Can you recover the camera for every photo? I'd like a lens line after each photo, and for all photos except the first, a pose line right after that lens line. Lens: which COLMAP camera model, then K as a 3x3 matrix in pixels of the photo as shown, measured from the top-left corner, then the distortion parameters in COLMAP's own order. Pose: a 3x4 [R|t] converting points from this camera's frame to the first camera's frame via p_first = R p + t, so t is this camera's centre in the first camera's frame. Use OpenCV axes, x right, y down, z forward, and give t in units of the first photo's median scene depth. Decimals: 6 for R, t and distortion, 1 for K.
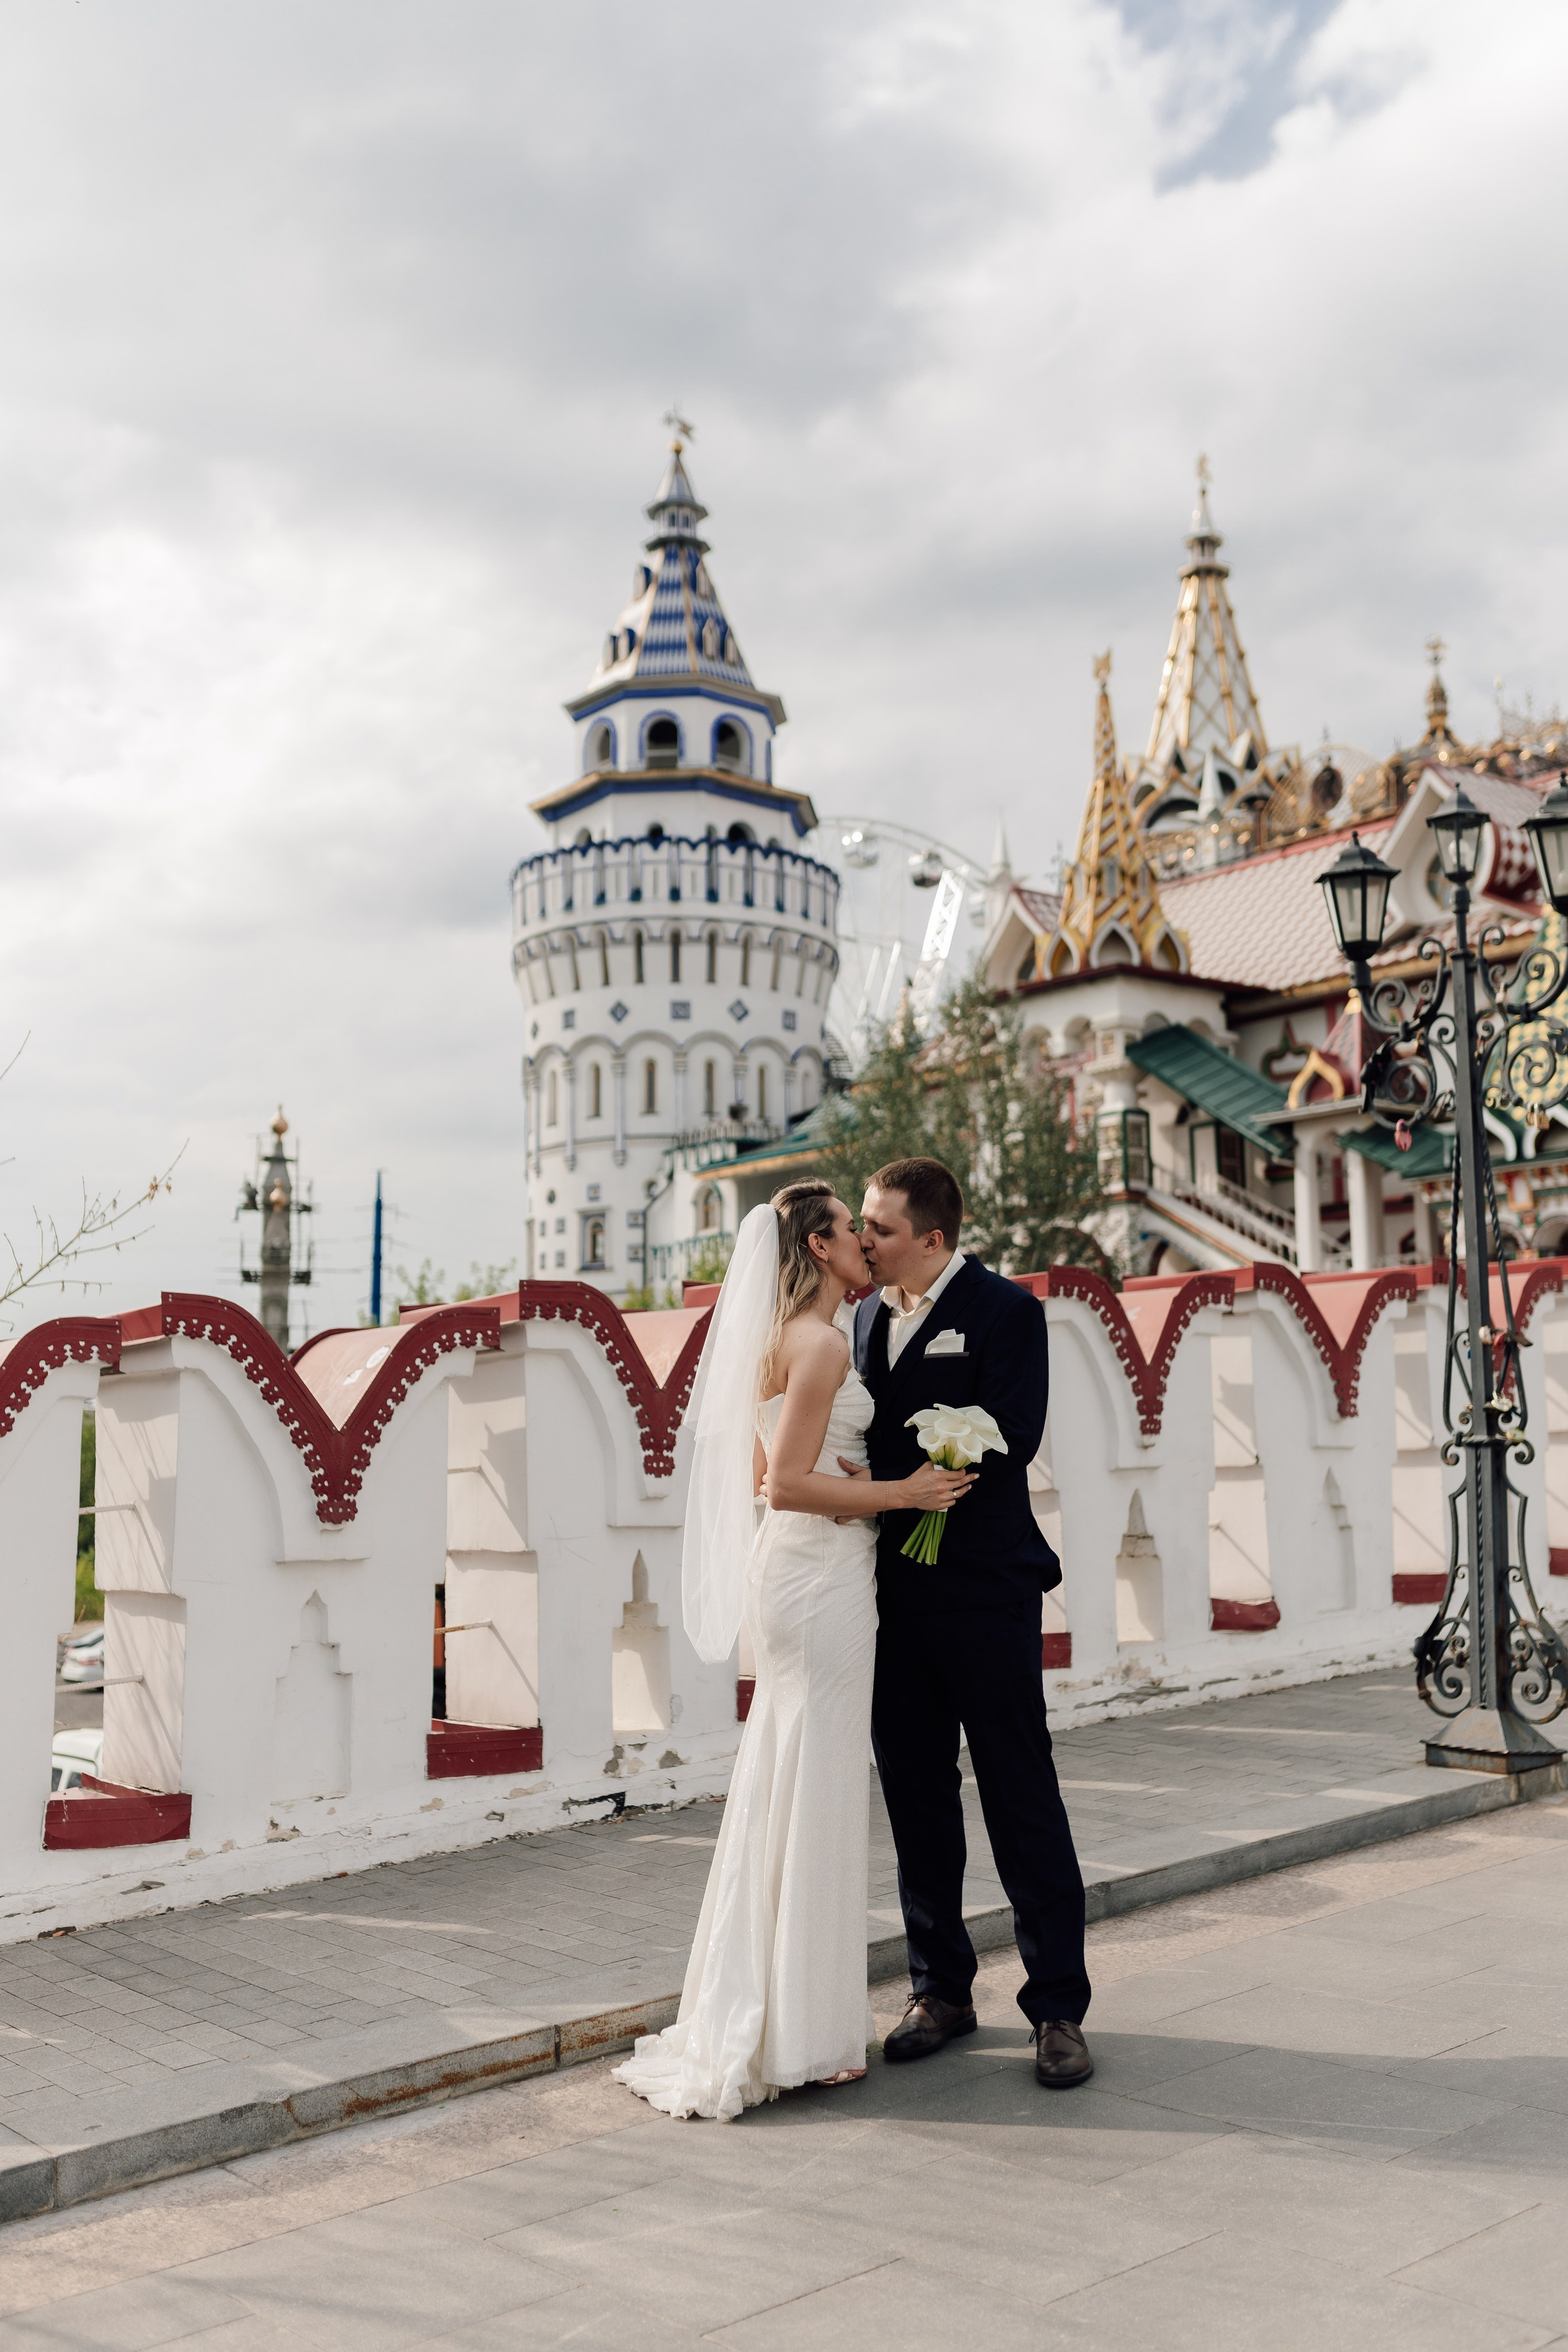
lens RADIAL K [[2283.6, 0, 812.1], [0, 2283.6, 1144.9], [0, 0, 1]] dist [0.002116, 0.000000]
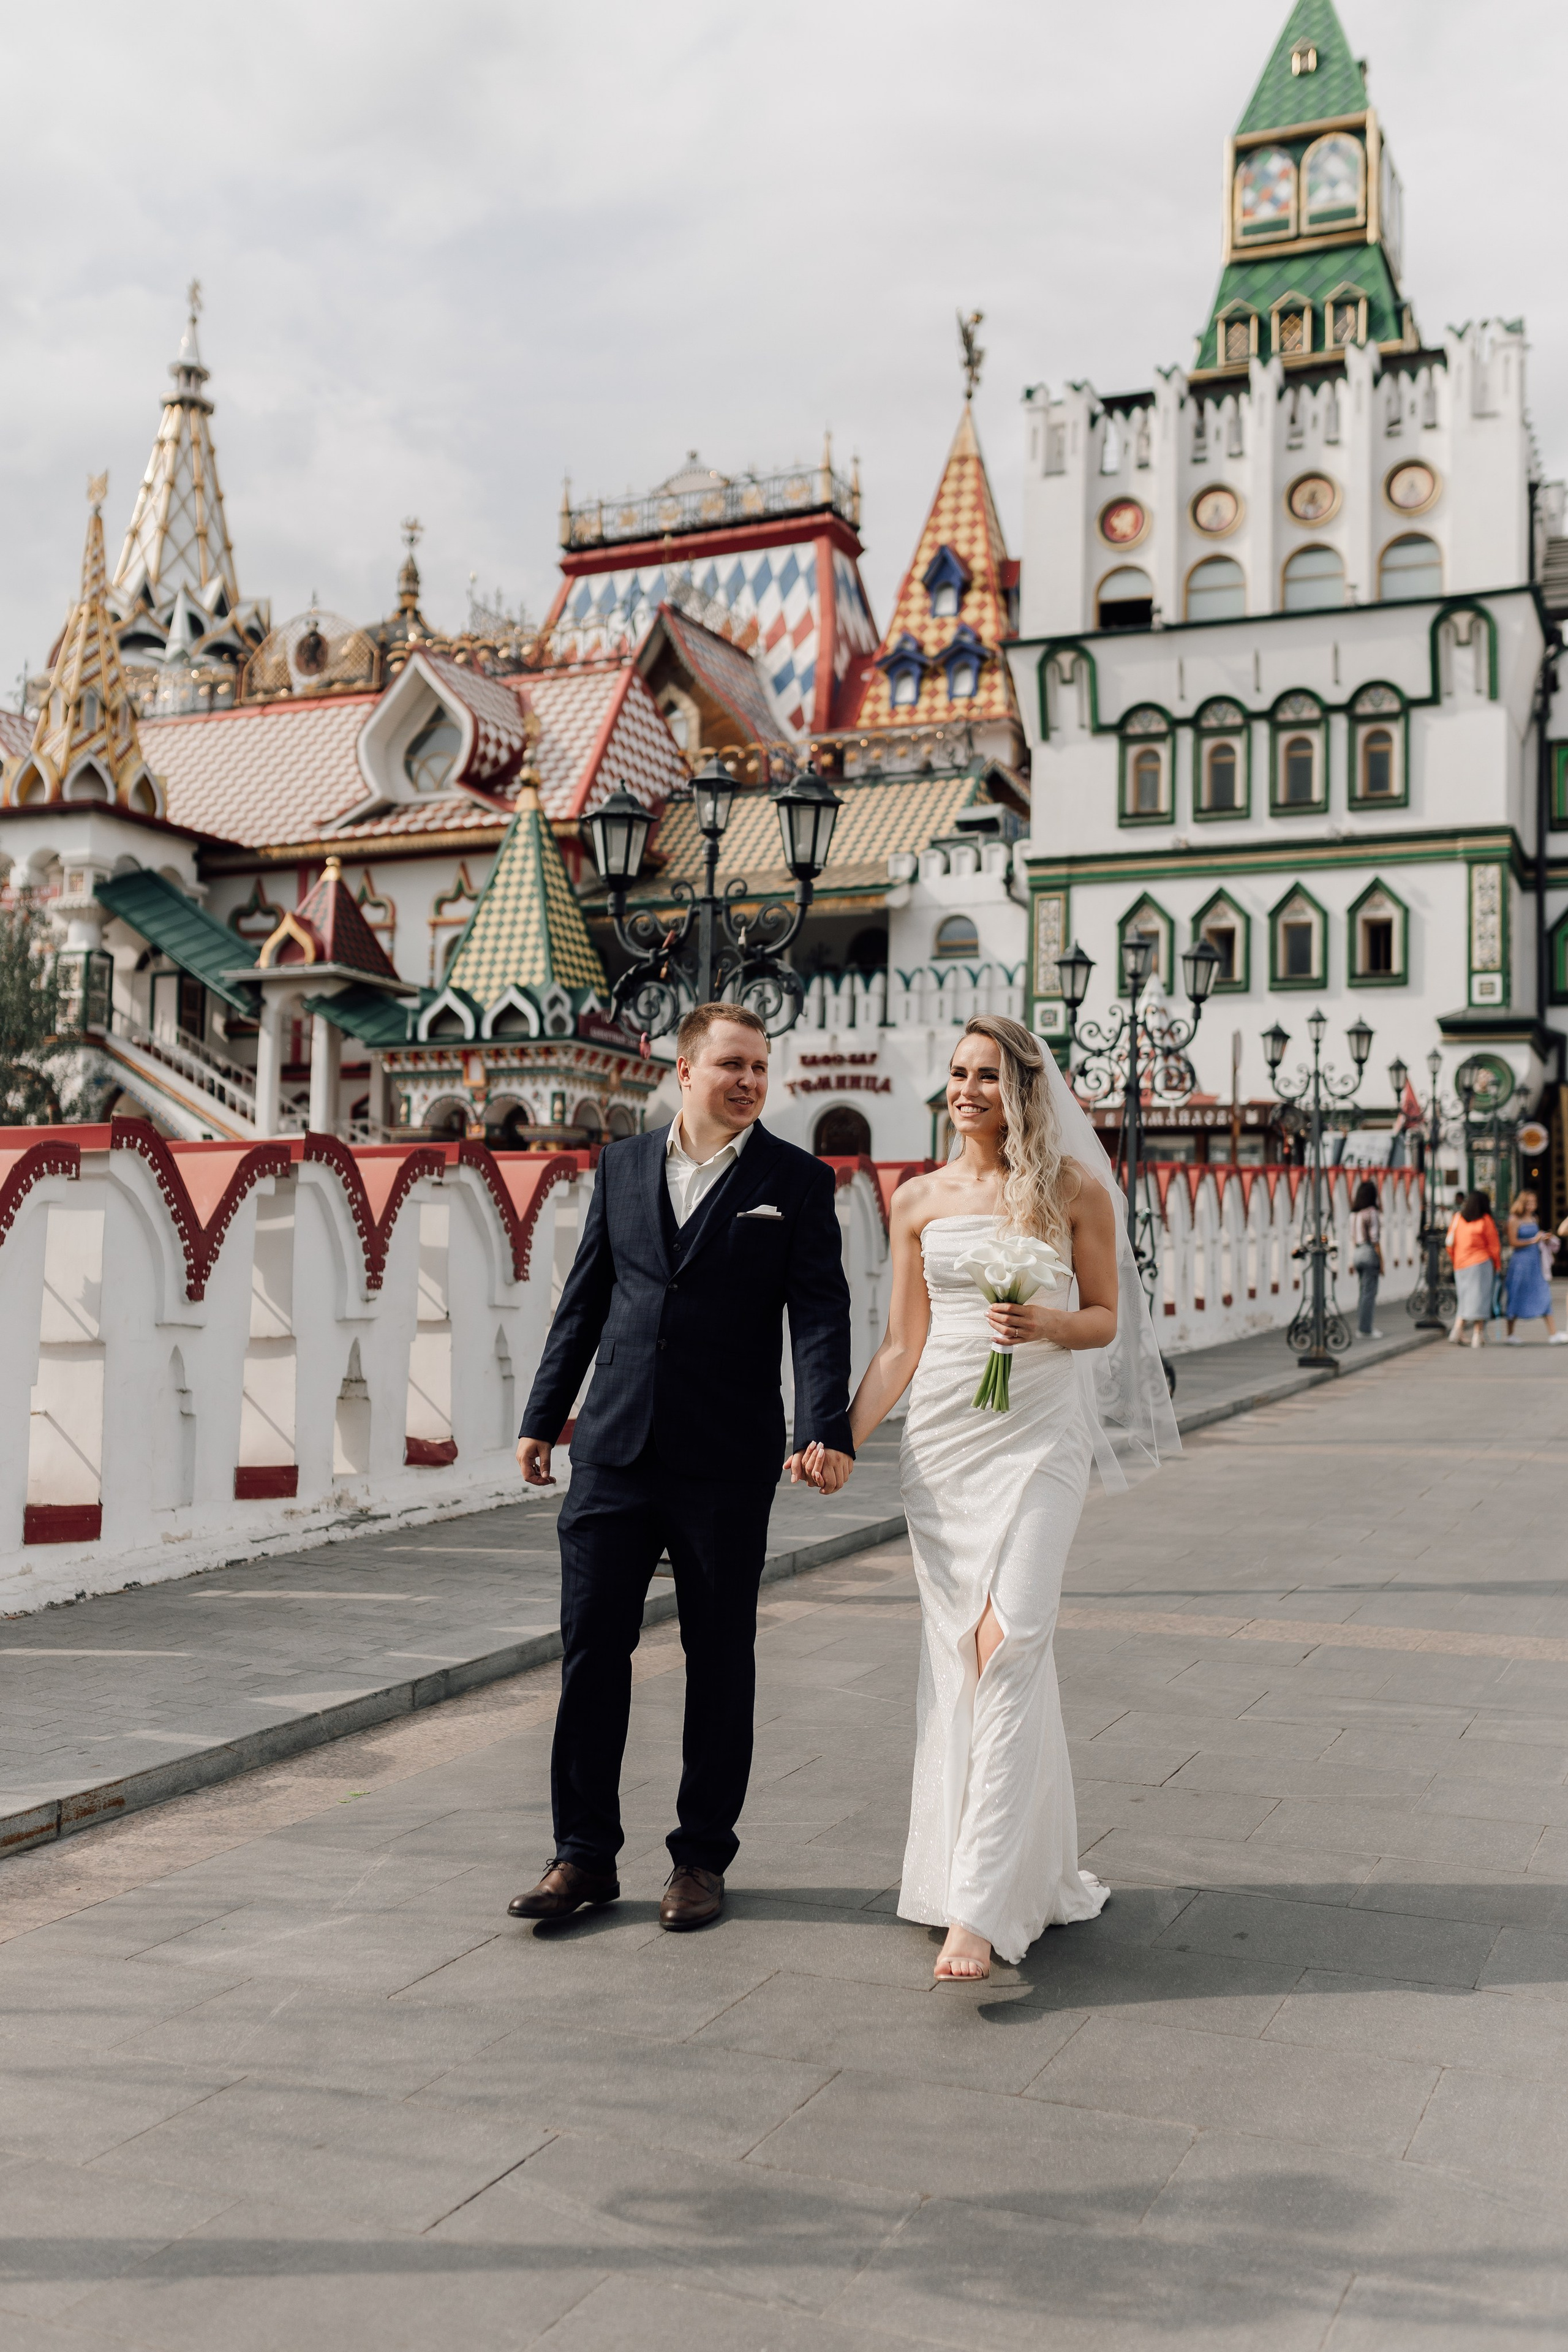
lens RADIAL K [[2283.6, 0, 774.8], [0, 2283.6, 1158.1], [0, 0, 1]] dist [0.002116, 0.000000]
pose [[0.890906, 0.069117, 0.448898, -0.033072], [-0.100299, 0.993892, 0.046030, -0.001247], [-0.442975, -0.086032, 0.892397, -0.012585]]
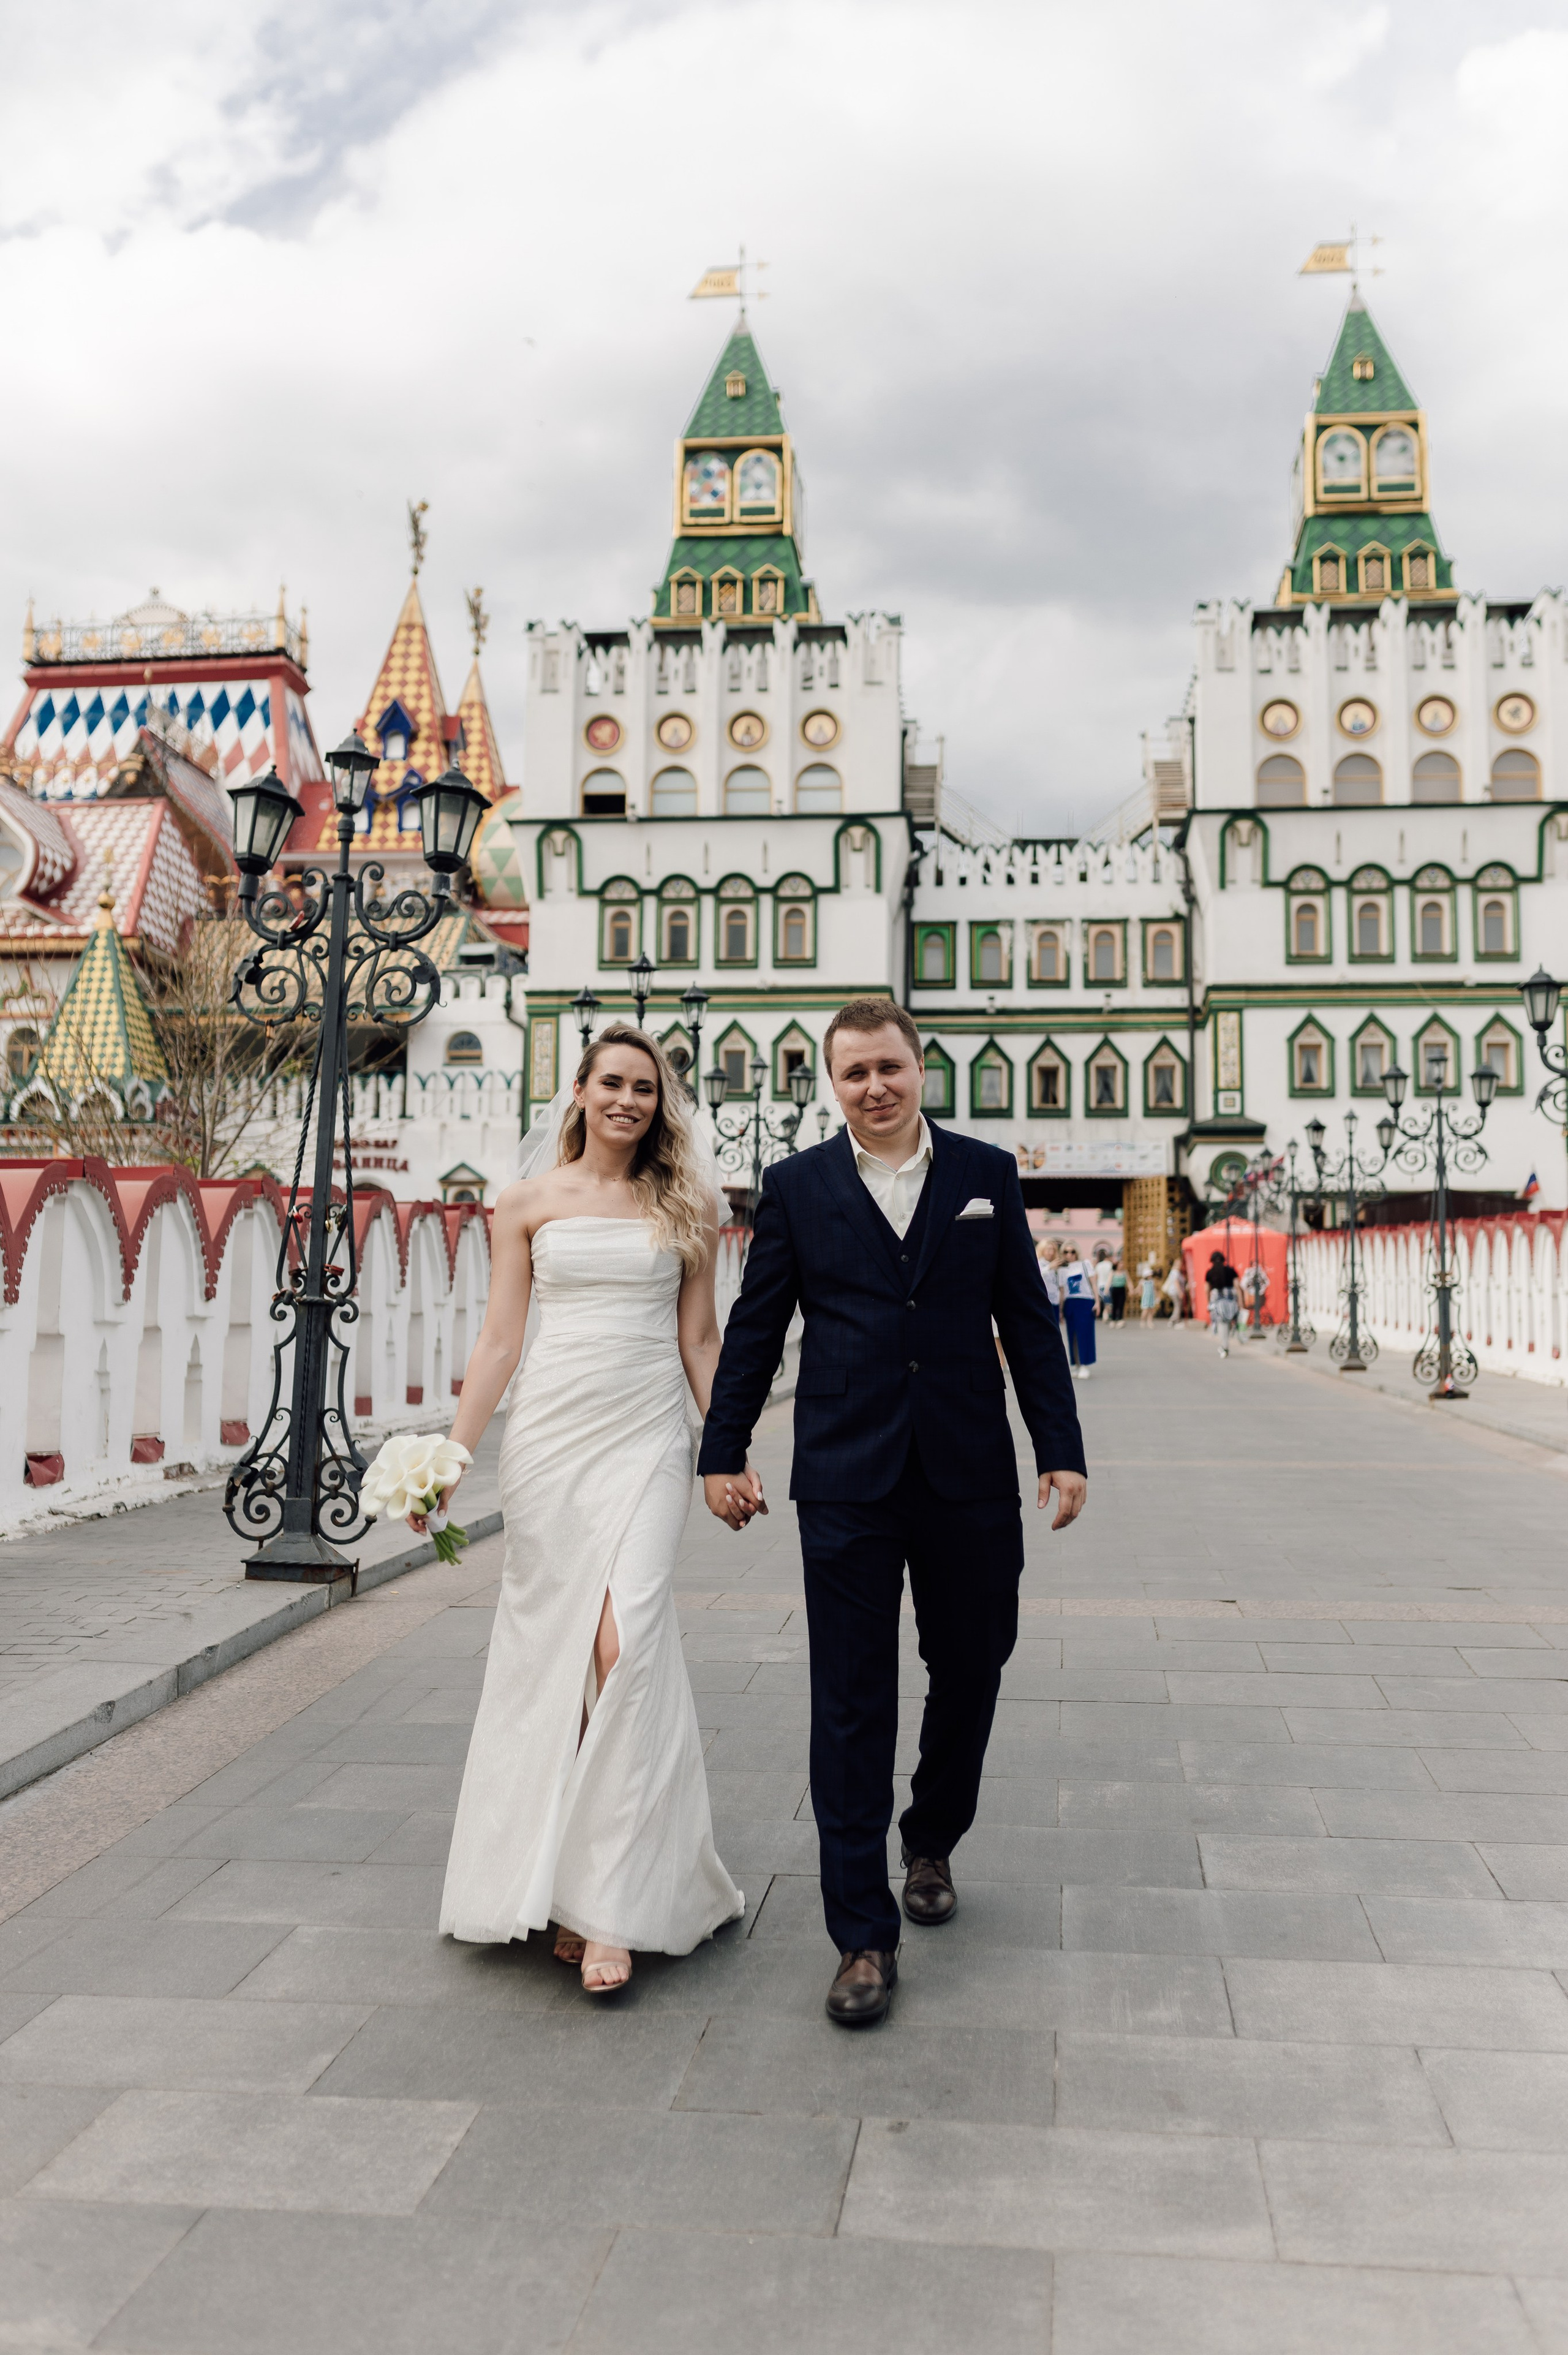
lens RADIAL K [[2286.2, 0, 751.9], [0, 2286.2, 1145.0], [0, 0, 1]] dist [0.002116, 0.000000]
pose [[0.713933, 0.104268, 0.692408, -0.245104], [-0.122011, 0.992248, -0.023616, 0.002783], [-0.689502, -0.067621, 0.721120, -0.147458]]
